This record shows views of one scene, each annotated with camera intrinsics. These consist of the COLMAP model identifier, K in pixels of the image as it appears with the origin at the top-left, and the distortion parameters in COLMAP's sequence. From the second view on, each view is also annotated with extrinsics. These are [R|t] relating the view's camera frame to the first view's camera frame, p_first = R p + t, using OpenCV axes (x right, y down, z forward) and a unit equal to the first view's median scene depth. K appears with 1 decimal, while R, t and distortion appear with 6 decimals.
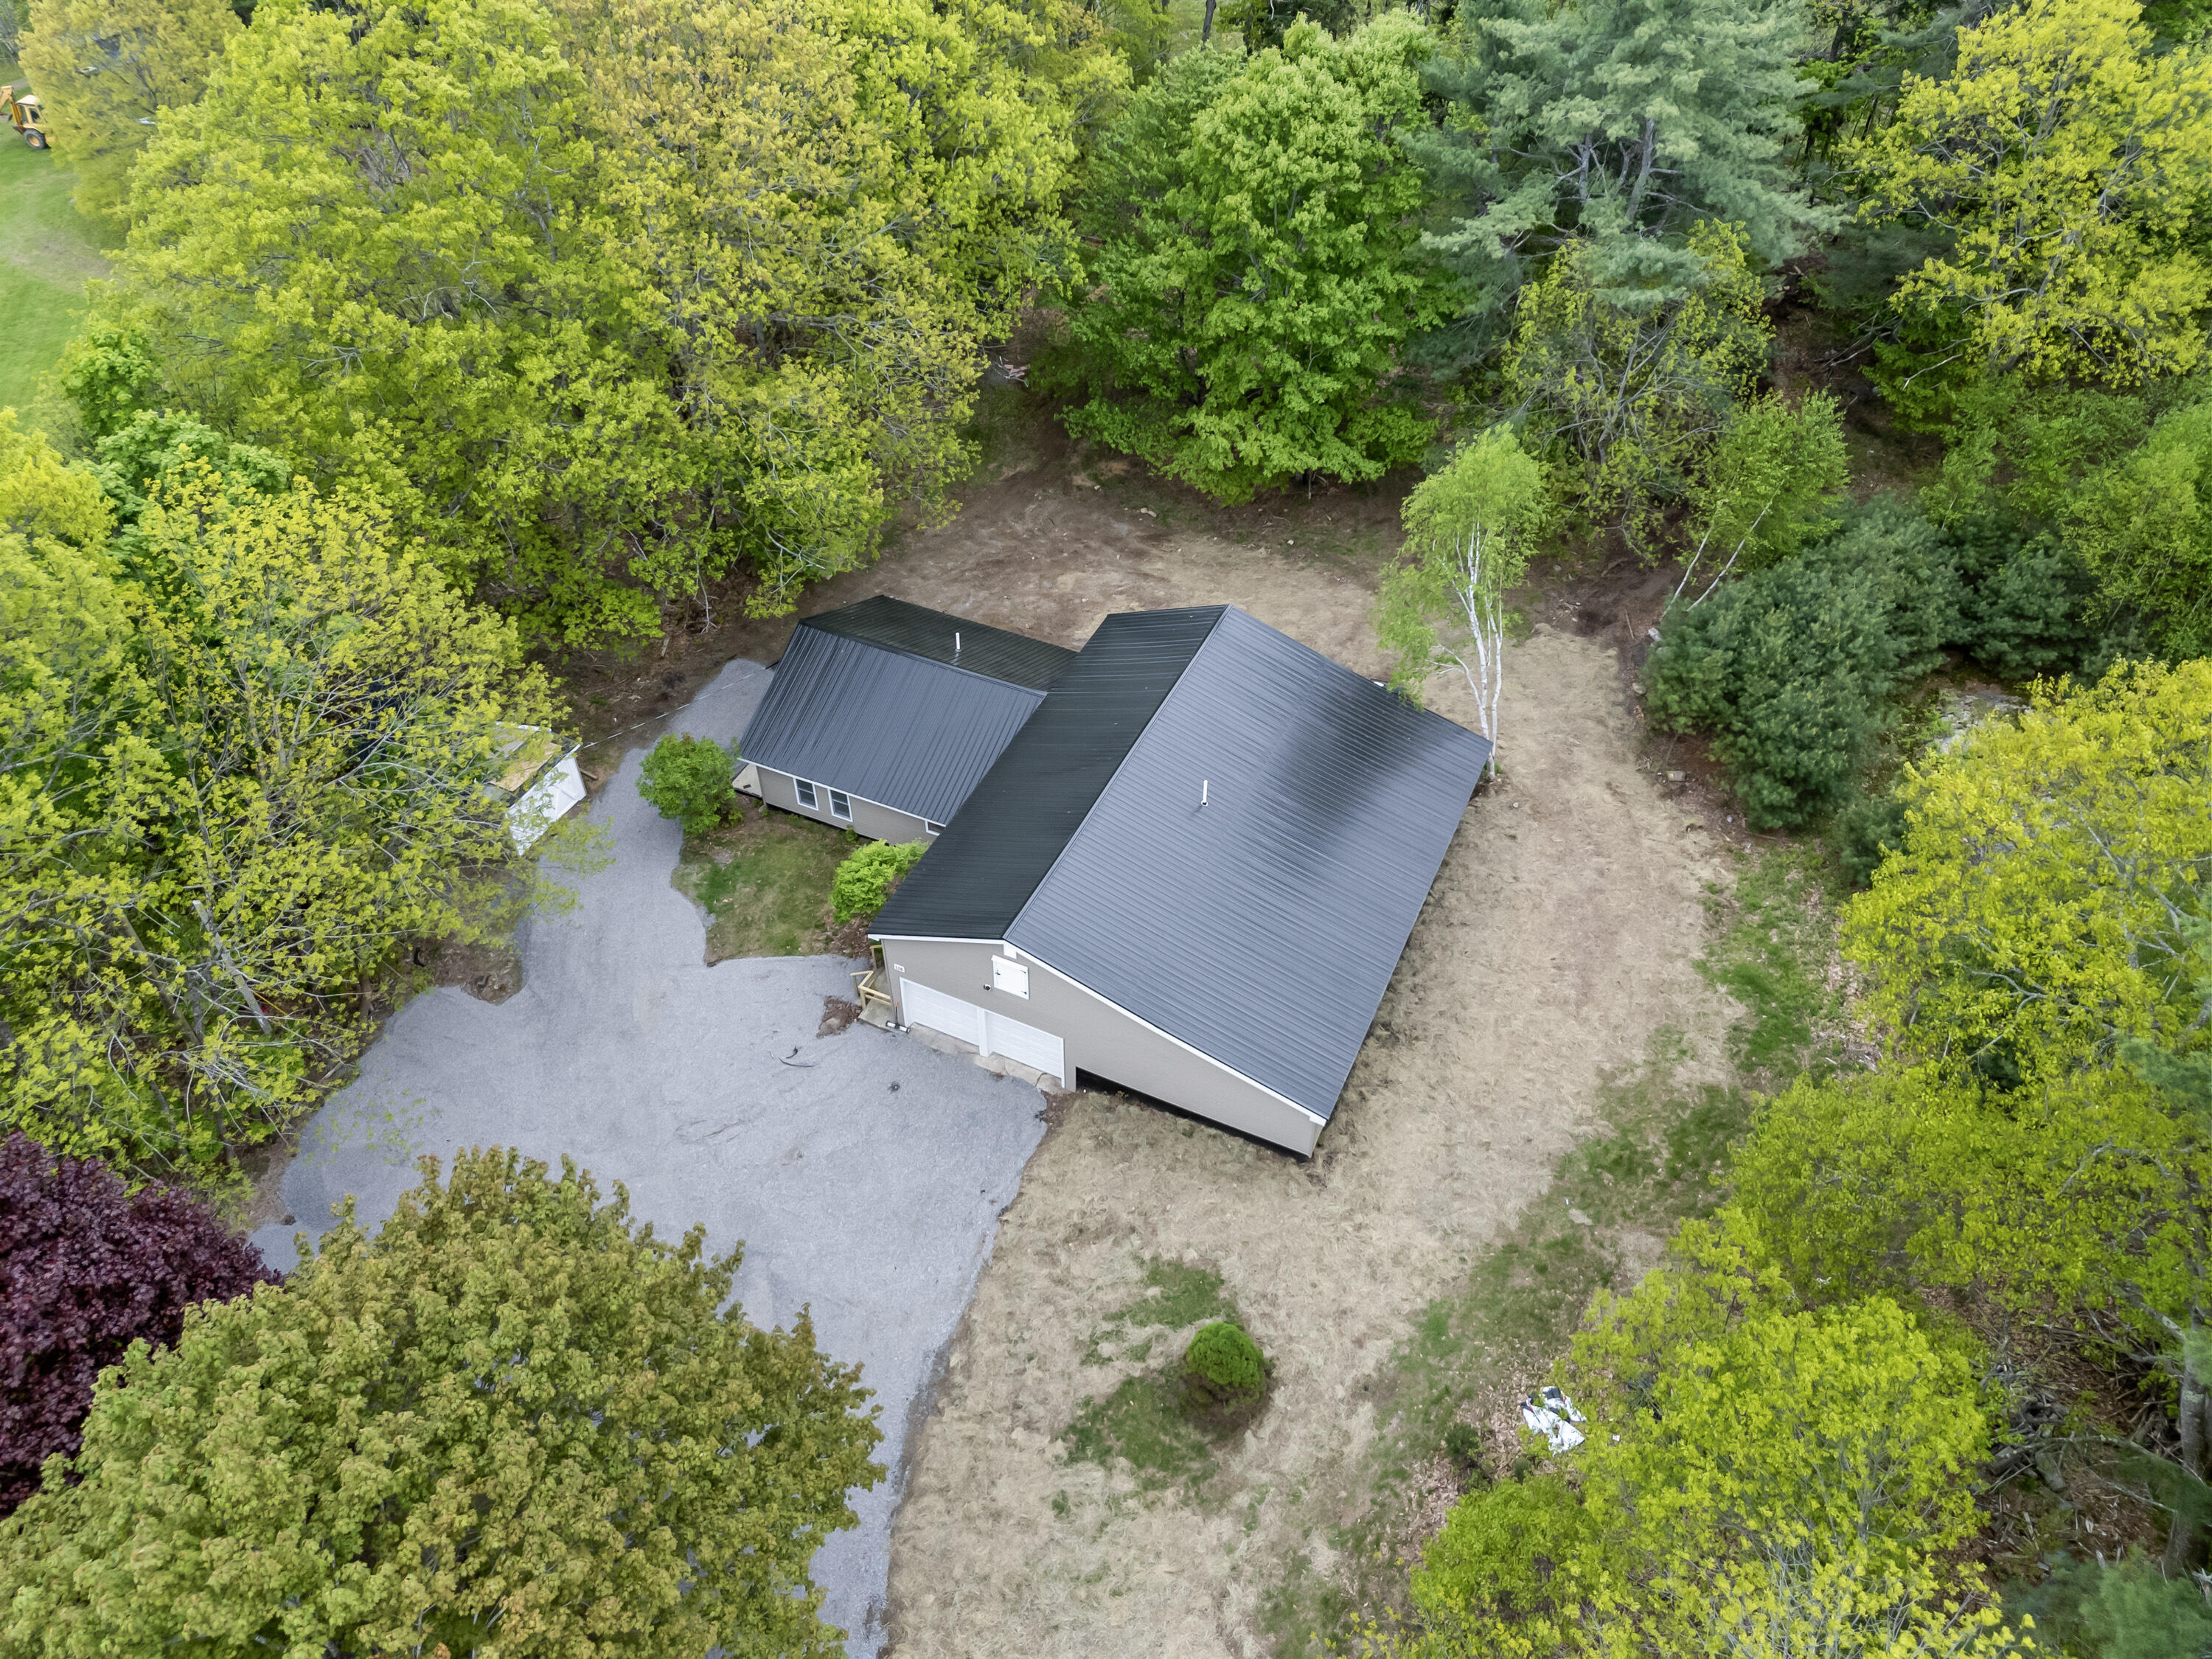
lens RADIAL K [[1538.2, 0, 1110.5], [0, 1538.2, 771.3], [0, 0, 1]] dist [0.002390, -0.000696]
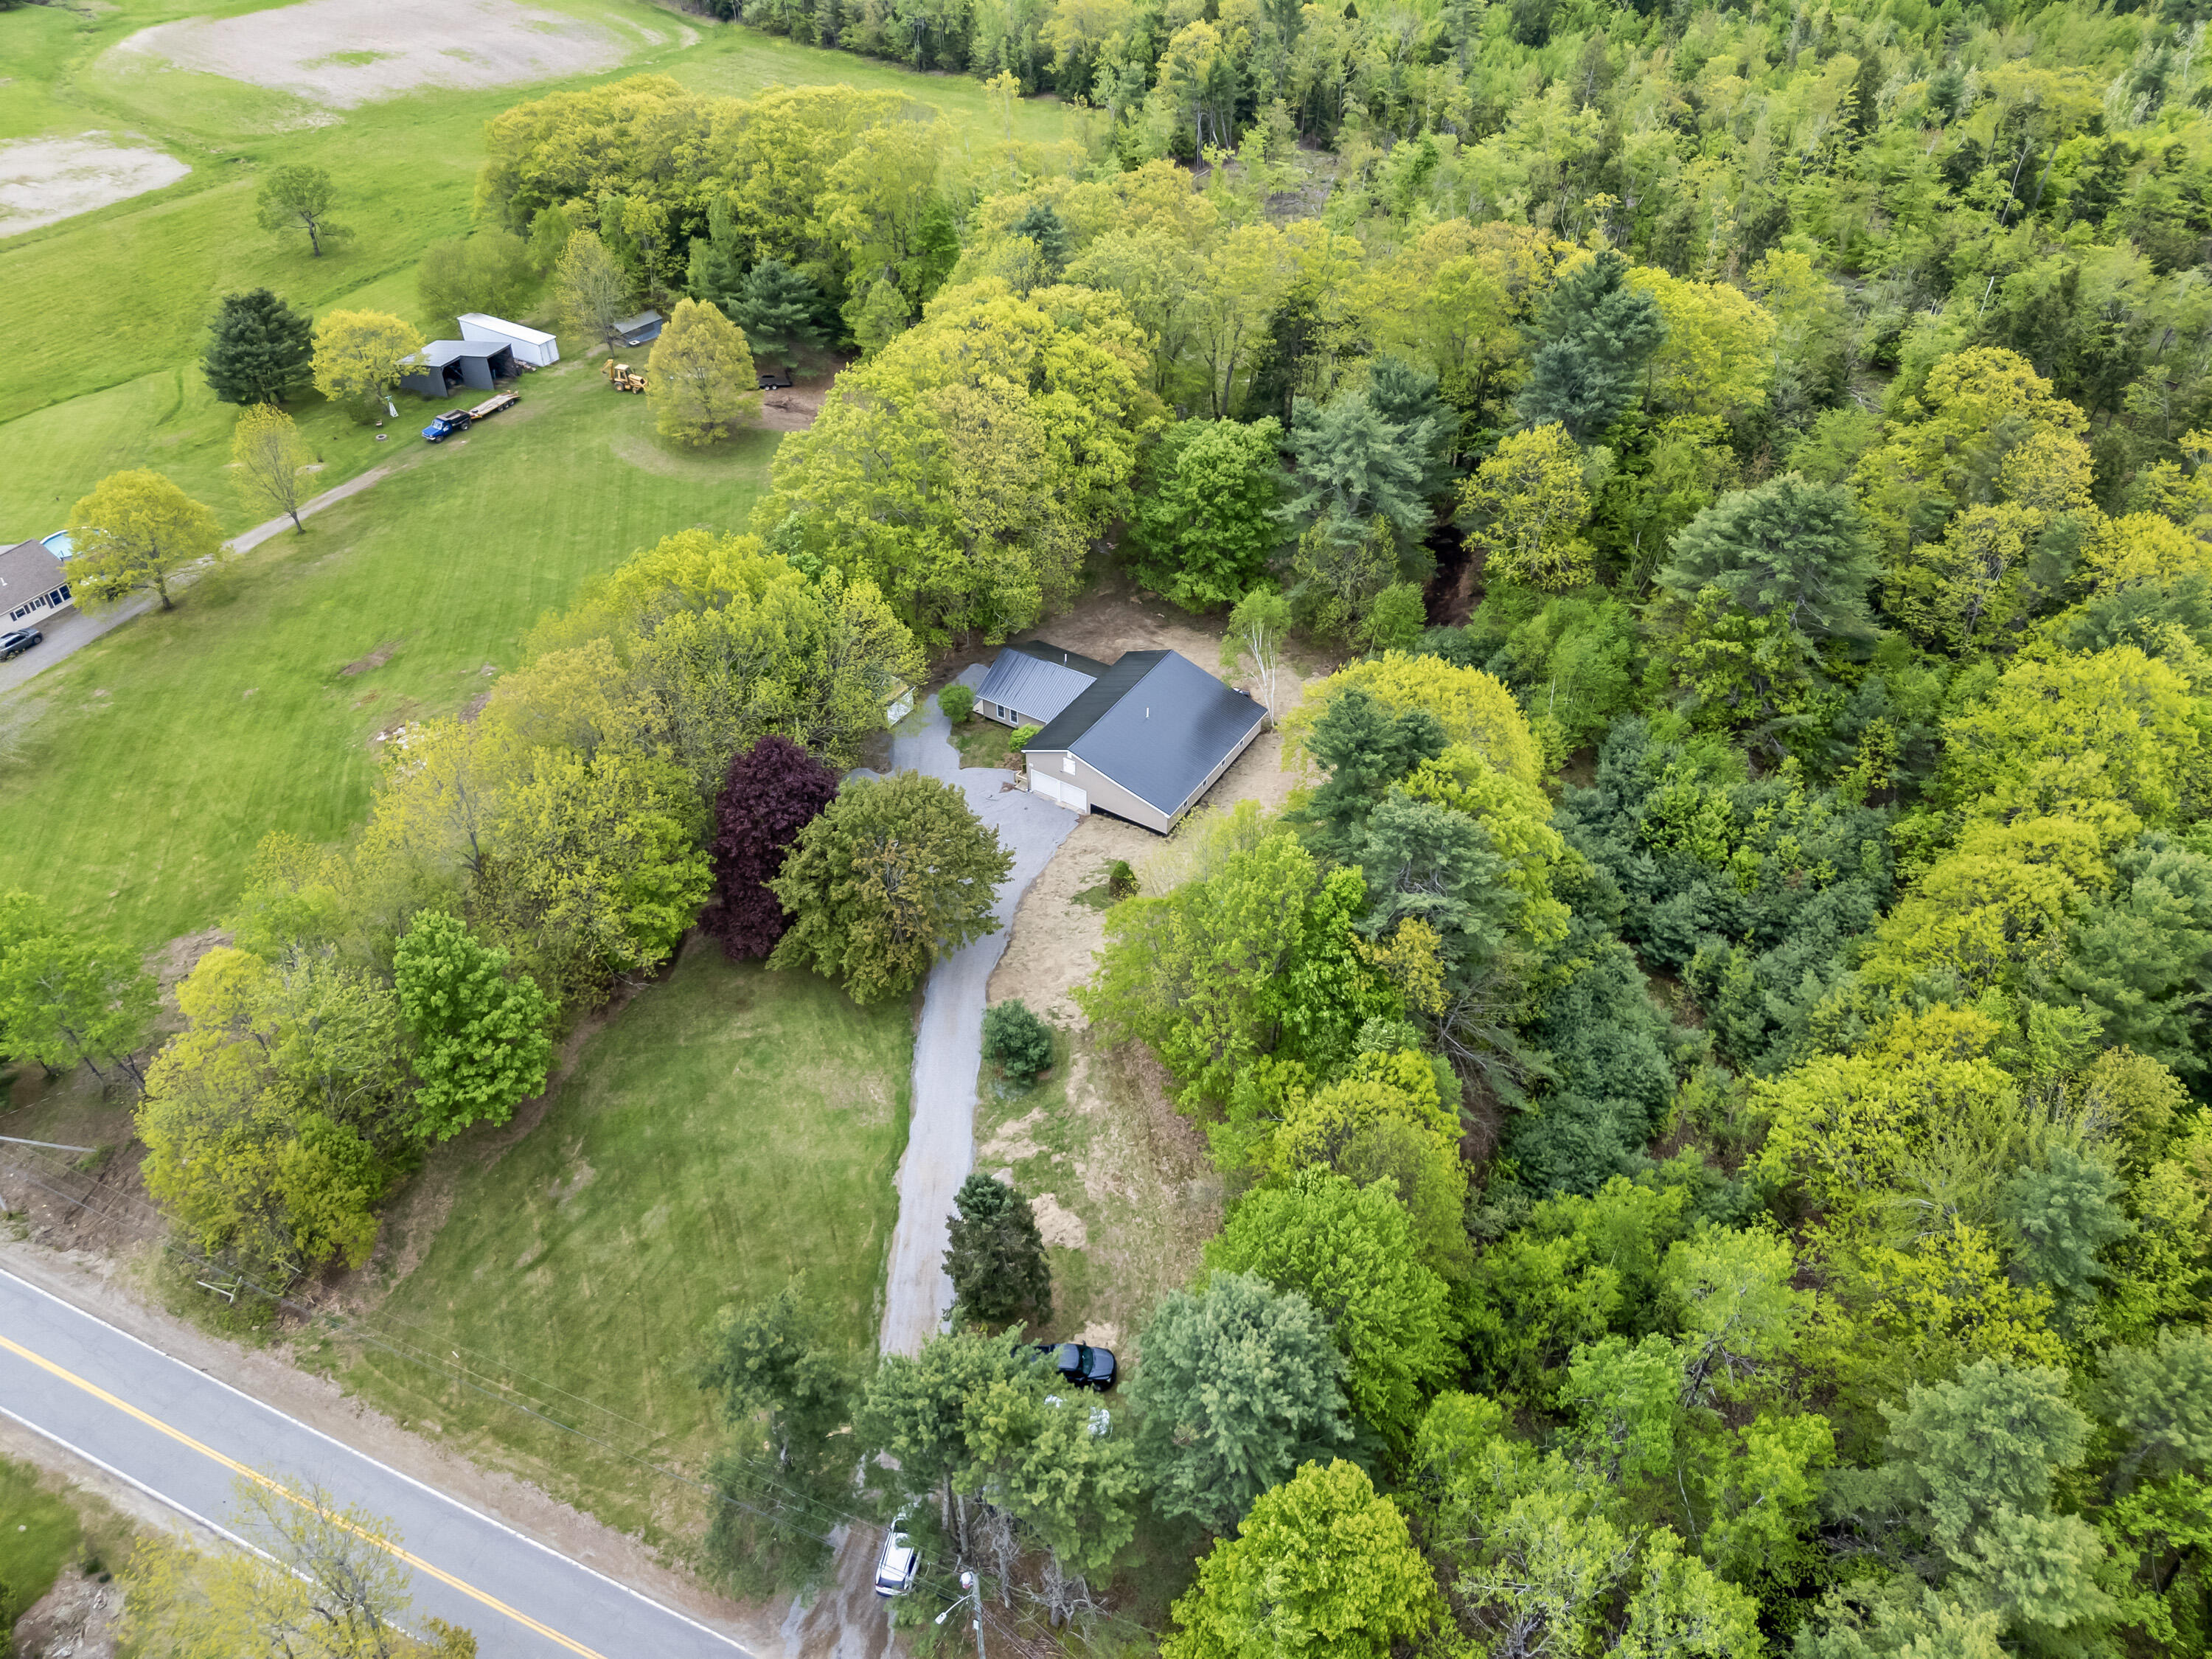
lens RADIAL K [[1592.3, 0, 1106.0], [0, 1592.3, 829.5], [0, 0, 1]] dist [0.041398, -0.001122]
pose [[0.991587, 0.084882, -0.097721, 0.261631], [-0.089184, 0.995190, -0.040528, 0.315249], [0.093811, 0.048902, 0.994388, -1.681616]]
